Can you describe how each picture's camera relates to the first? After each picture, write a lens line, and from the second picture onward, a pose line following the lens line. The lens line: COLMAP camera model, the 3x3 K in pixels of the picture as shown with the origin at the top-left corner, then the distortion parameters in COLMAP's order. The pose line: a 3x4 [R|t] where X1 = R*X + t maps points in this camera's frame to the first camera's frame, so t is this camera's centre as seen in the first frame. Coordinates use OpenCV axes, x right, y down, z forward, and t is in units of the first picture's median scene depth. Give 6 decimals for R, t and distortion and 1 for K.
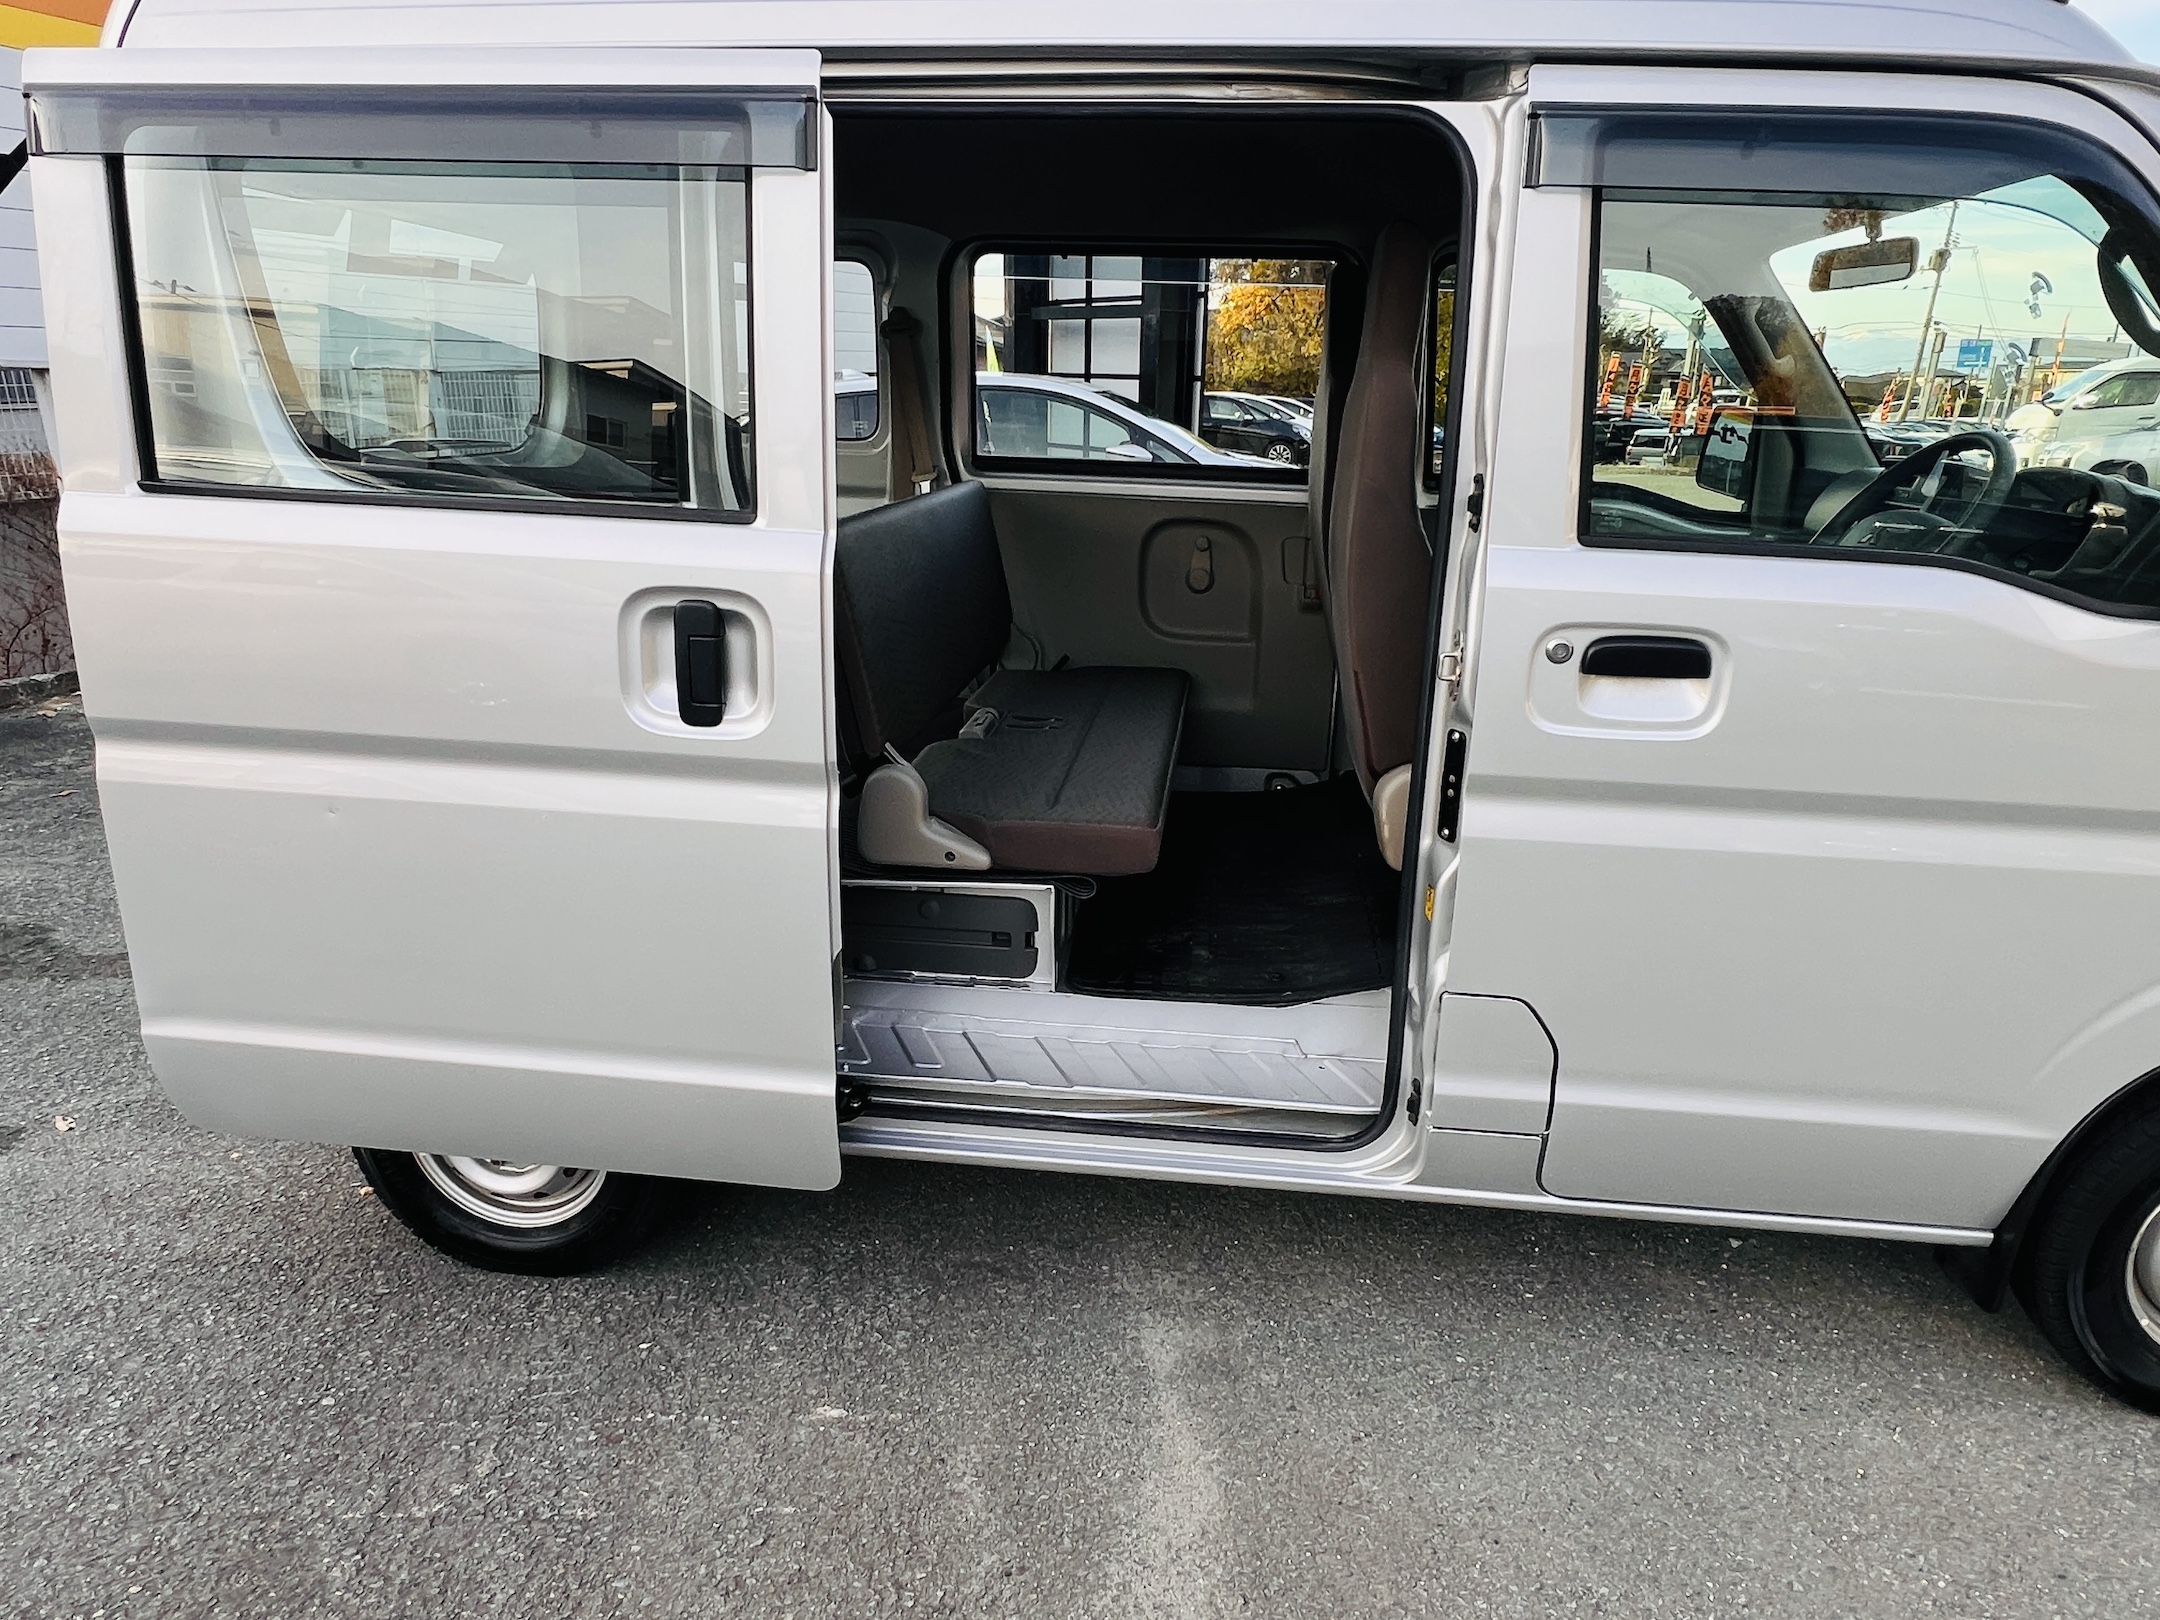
lens RADIAL K [[1320.2, 0, 1080.0], [0, 1320.2, 810.0], [0, 0, 1]] dist [-0.003728, 0.003659]
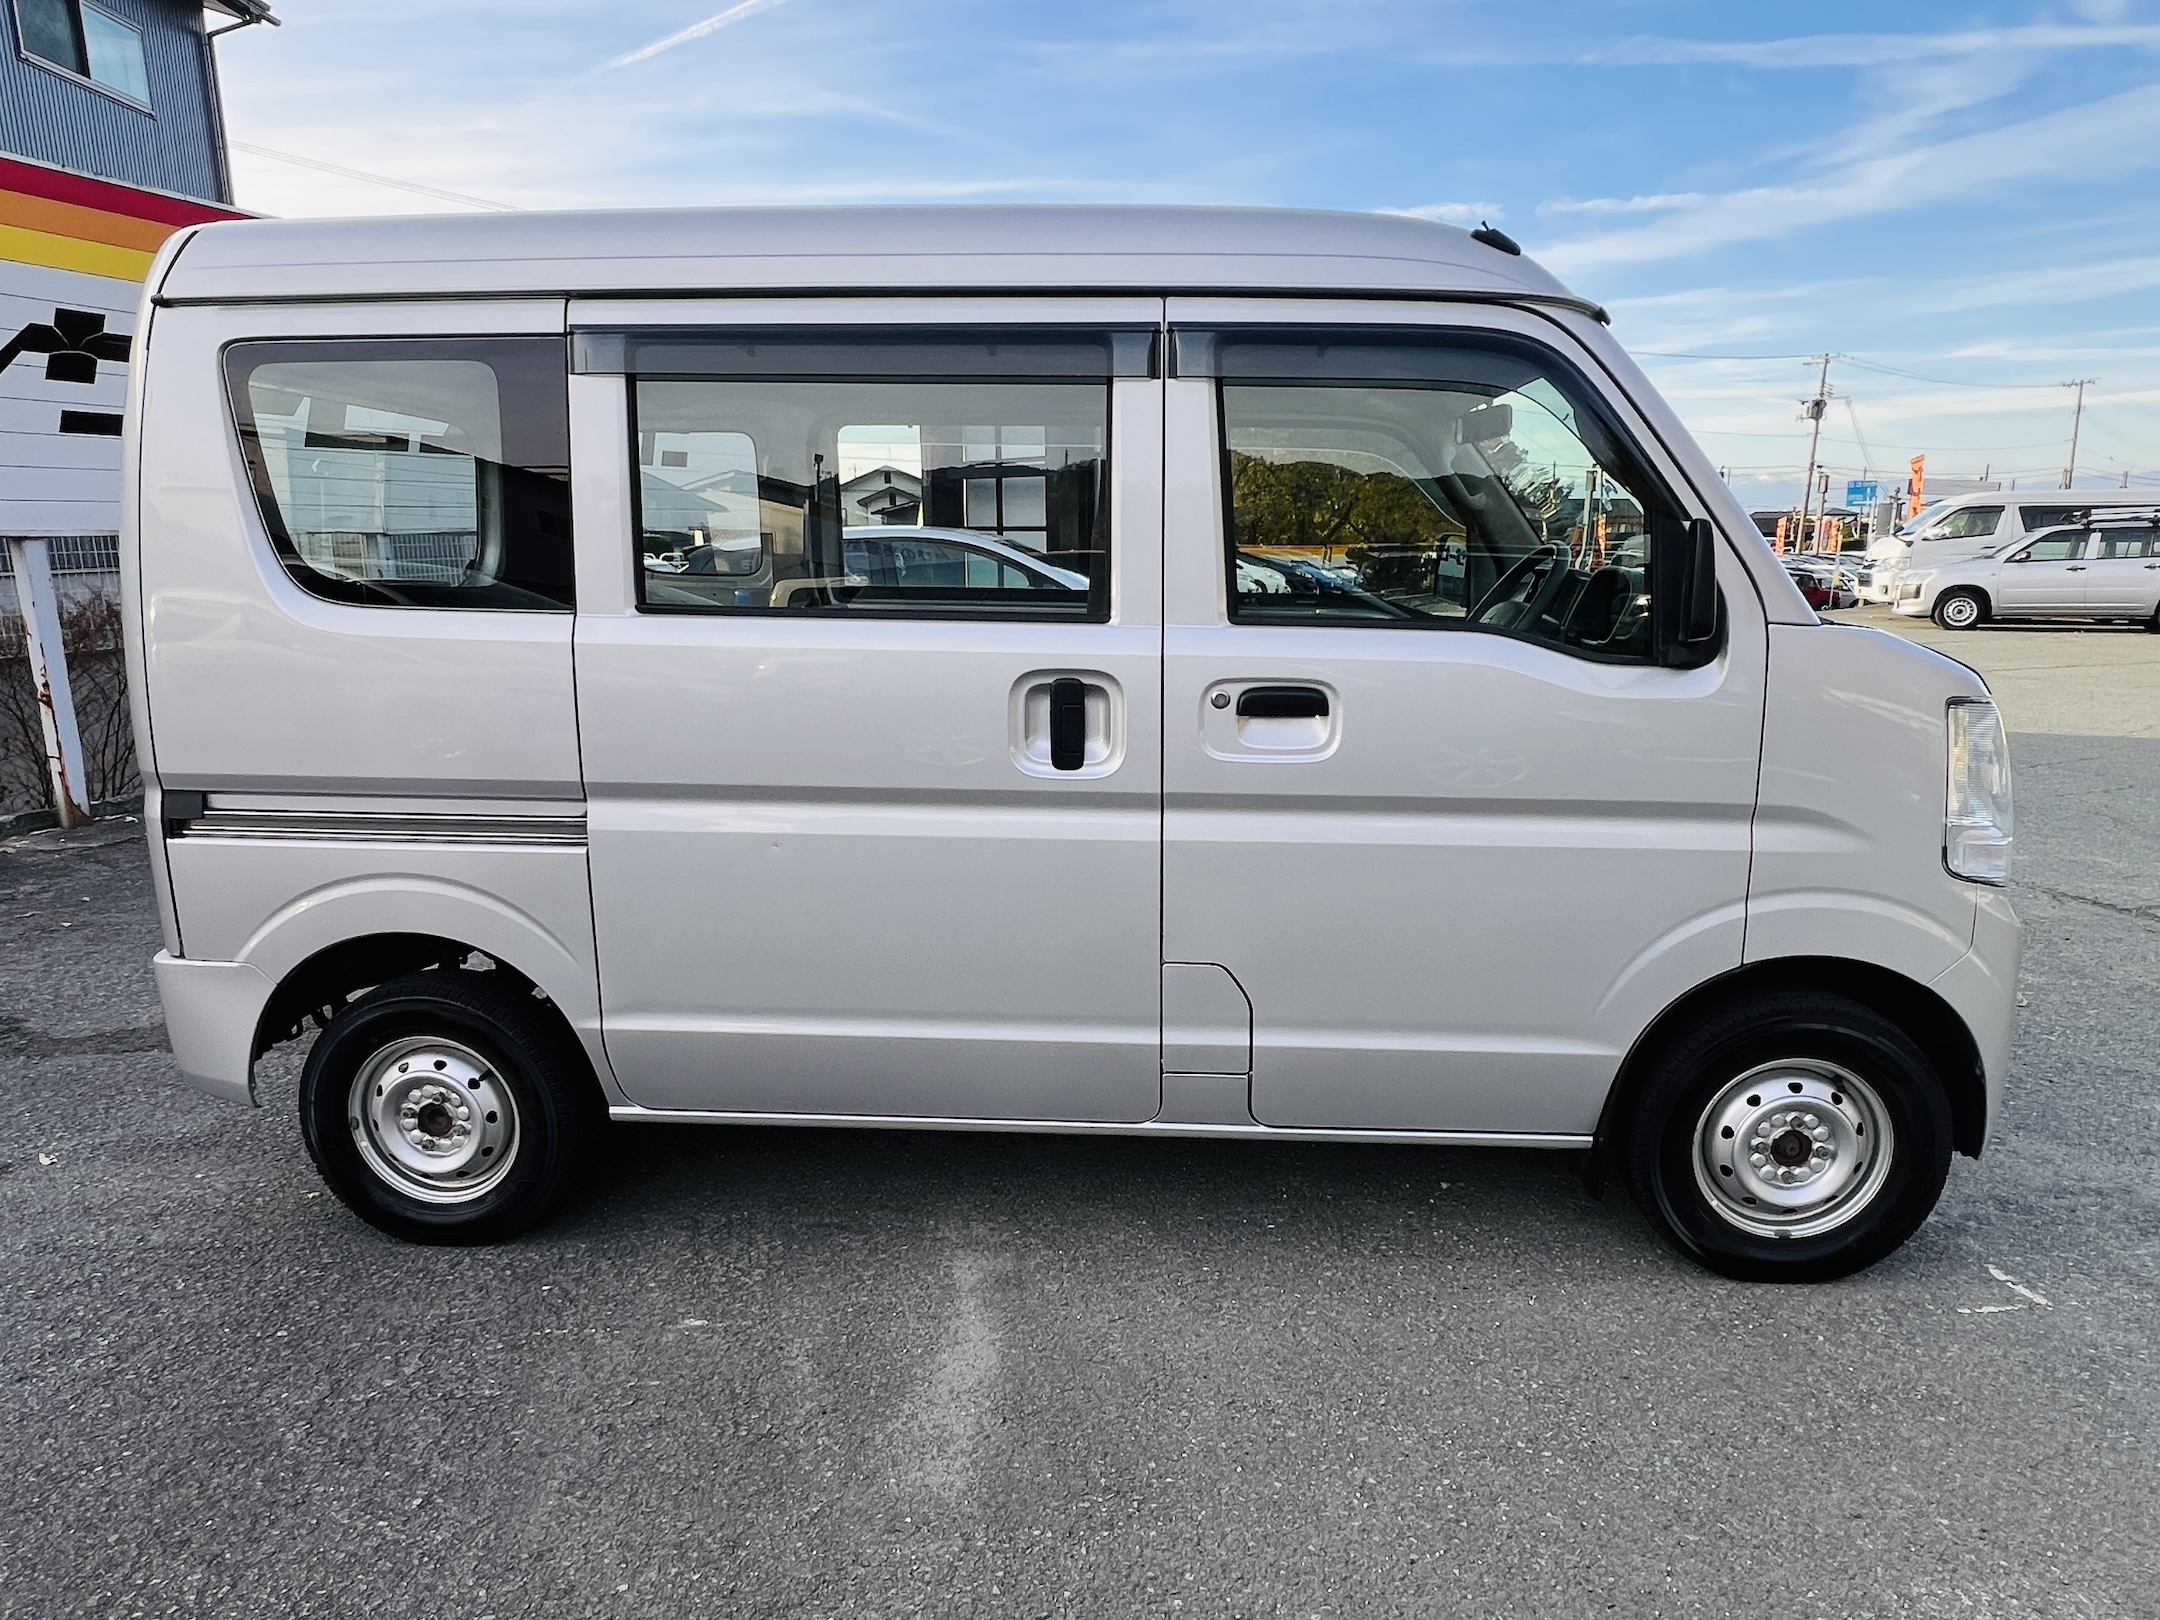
lens RADIAL K [[1319.4, 0, 1080.0], [0, 1319.4, 810.0], [0, 0, 1]] dist [0.006072, -0.000293]
pose [[0.998852, -0.028733, 0.038324, 0.129705], [0.032773, 0.993466, -0.109323, 0.113309], [-0.034933, 0.110453, 0.993267, -0.283568]]
